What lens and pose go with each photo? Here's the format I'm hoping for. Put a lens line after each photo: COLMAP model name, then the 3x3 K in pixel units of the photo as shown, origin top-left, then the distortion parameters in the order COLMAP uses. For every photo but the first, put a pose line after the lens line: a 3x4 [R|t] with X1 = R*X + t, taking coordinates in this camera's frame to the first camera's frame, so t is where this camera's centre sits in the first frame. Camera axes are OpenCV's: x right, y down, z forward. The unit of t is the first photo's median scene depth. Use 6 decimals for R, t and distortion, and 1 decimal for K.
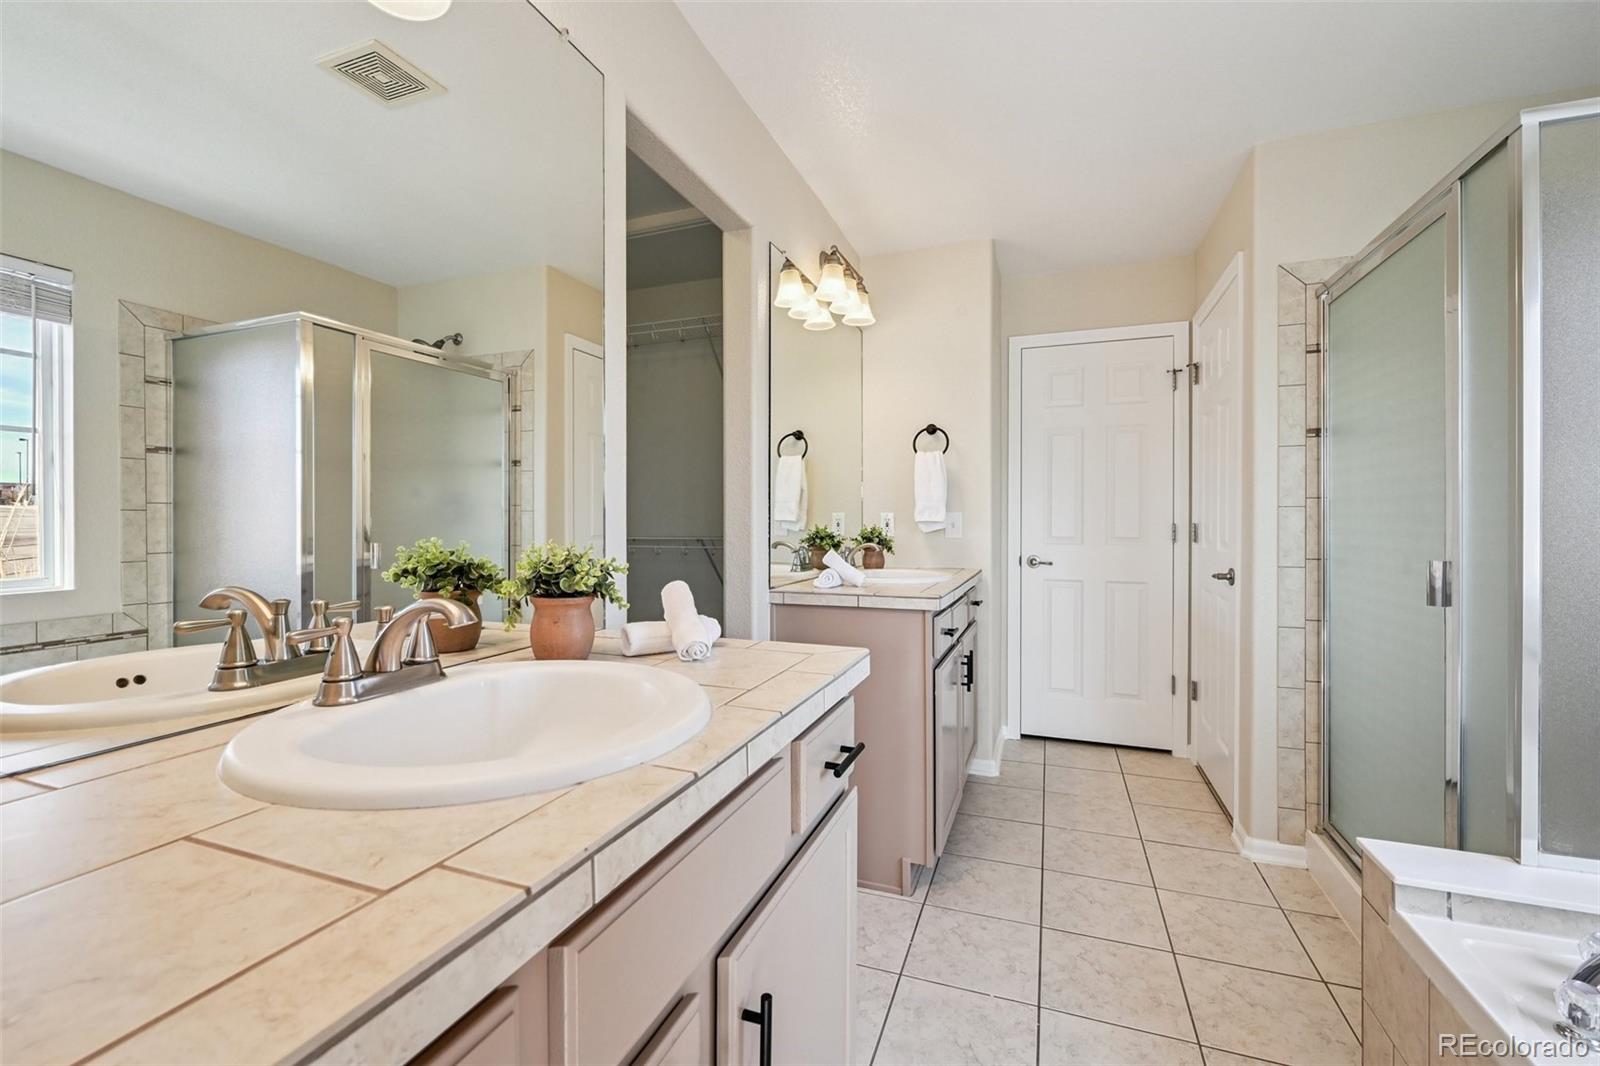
lens RADIAL K [[664.9, 0, 806.4], [0, 664.9, 517.8], [0, 0, 1]] dist [0.000151, 0.000038]
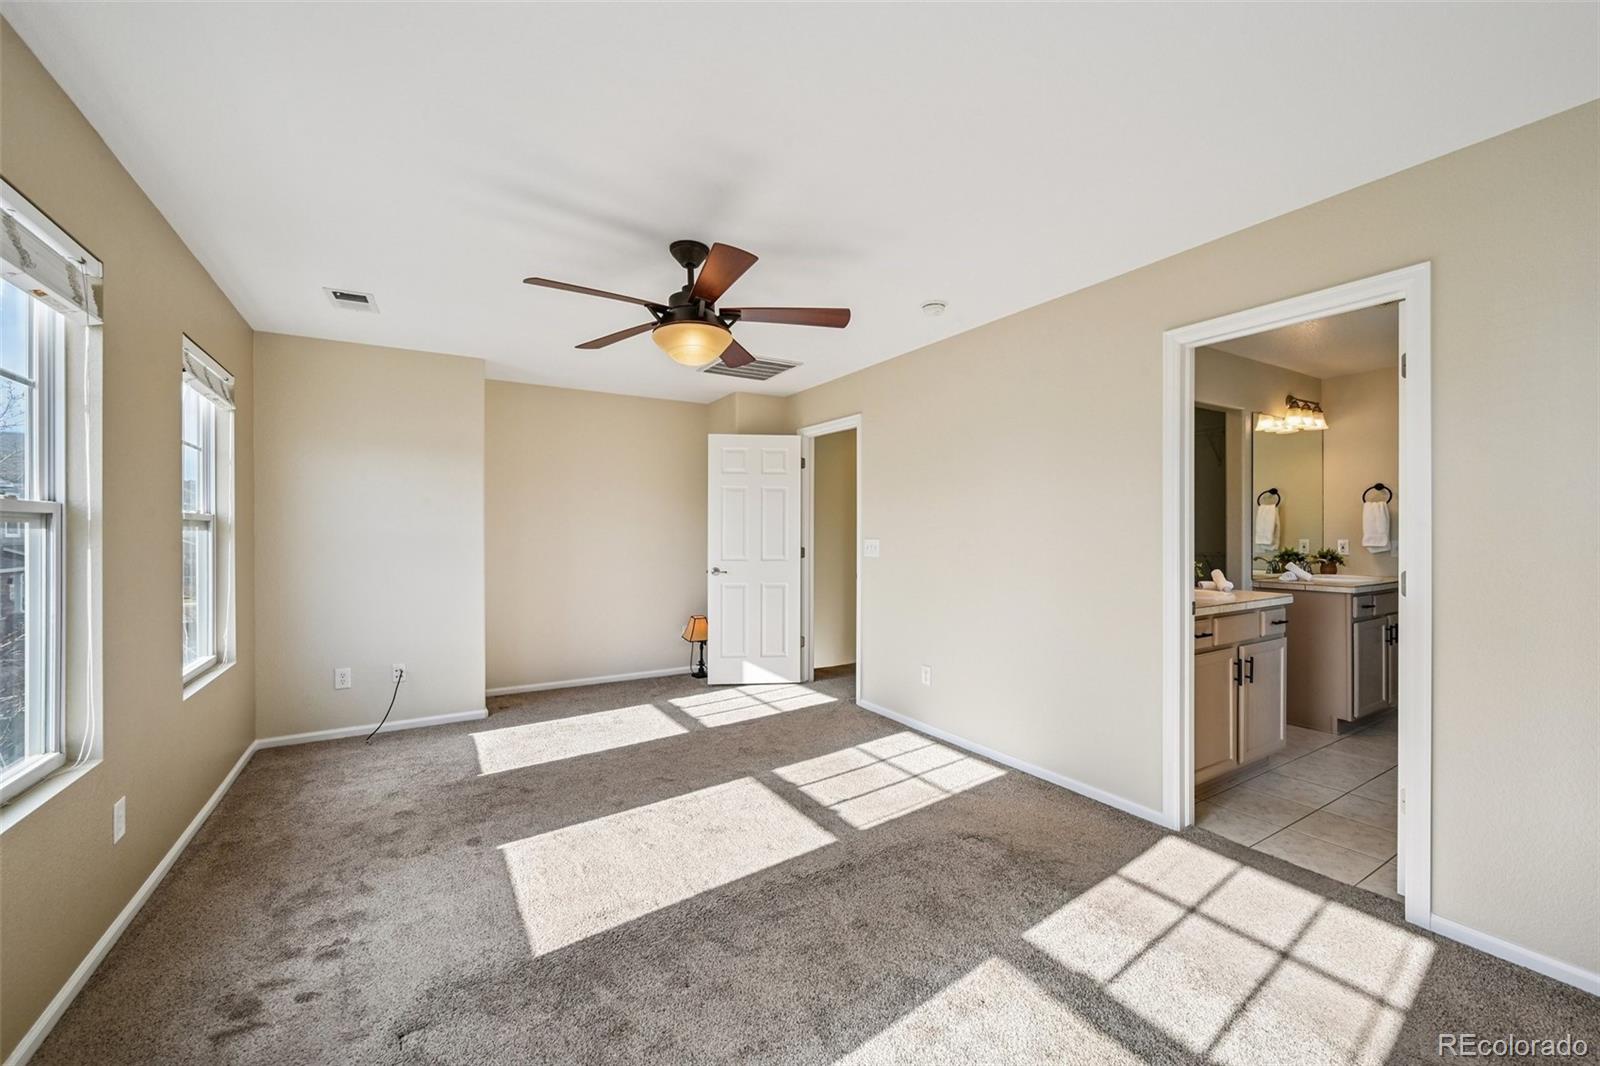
lens RADIAL K [[634.4, 0, 800.0], [0, 634.4, 533.0], [0, 0, 1]] dist [0.000320, -0.000001]
pose [[0.782125, -0.001359, -0.623120, 0.056531], [0.006863, 0.999956, 0.006434, -0.046400], [0.623083, -0.009308, 0.782100, -1.073344]]
